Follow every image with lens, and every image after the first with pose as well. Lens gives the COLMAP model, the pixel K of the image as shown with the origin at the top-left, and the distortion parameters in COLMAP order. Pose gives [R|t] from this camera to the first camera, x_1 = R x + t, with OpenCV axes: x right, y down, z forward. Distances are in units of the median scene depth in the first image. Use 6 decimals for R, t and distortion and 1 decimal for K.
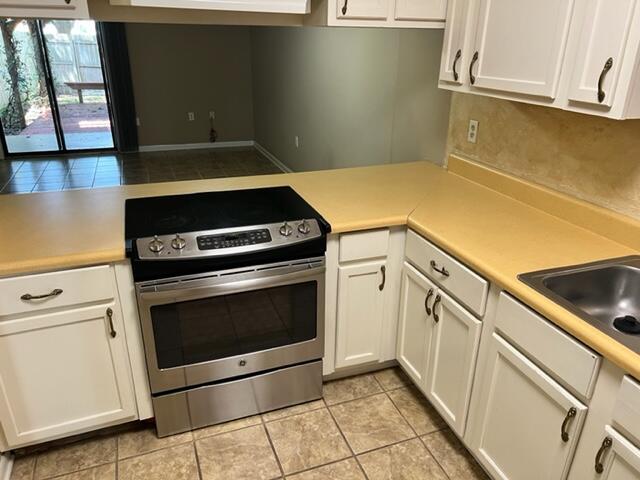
lens RADIAL K [[479.3, 0, 319.0], [0, 479.3, 239.9], [0, 0, 1]] dist [0.011604, 0.001905]
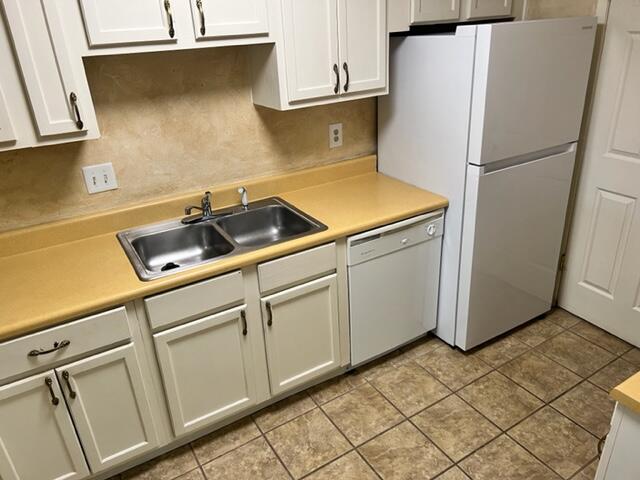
lens RADIAL K [[479.3, 0, 319.9], [0, 479.3, 239.7], [0, 0, 1]] dist [0.011604, 0.001905]
pose [[-0.194231, -0.417095, 0.887866, -0.534307], [0.419733, 0.782727, 0.459525, -0.289360], [-0.886622, 0.461920, 0.023039, 0.455931]]
